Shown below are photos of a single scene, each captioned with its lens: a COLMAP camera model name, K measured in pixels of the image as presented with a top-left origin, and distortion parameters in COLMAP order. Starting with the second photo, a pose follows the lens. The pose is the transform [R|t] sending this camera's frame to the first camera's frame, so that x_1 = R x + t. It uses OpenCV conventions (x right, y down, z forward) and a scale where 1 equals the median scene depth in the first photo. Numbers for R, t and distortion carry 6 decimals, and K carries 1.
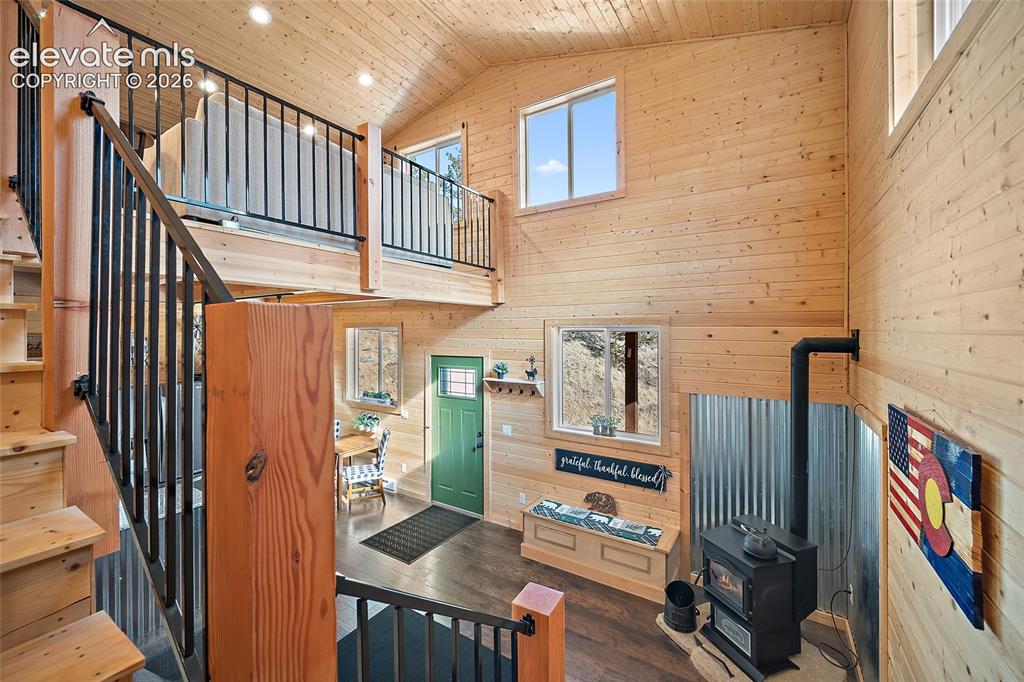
lens RADIAL K [[410.2, 0, 510.9], [0, 410.2, 325.5], [0, 0, 1]] dist [-0.004432, 0.001635]
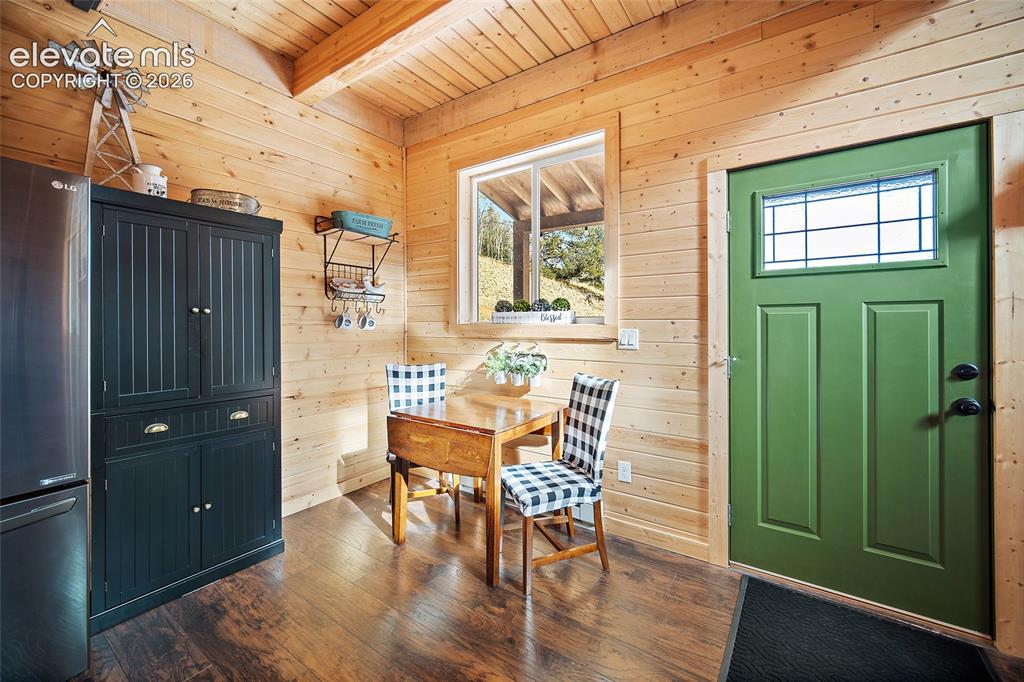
lens RADIAL K [[410.2, 0, 514.4], [0, 410.2, 324.2], [0, 0, 1]] dist [-0.004432, 0.001635]
pose [[0.999558, 0.002552, -0.029615, -0.454850], [-0.002246, 0.999944, 0.010348, 0.251513], [0.029640, -0.010277, 0.999508, 0.753559]]
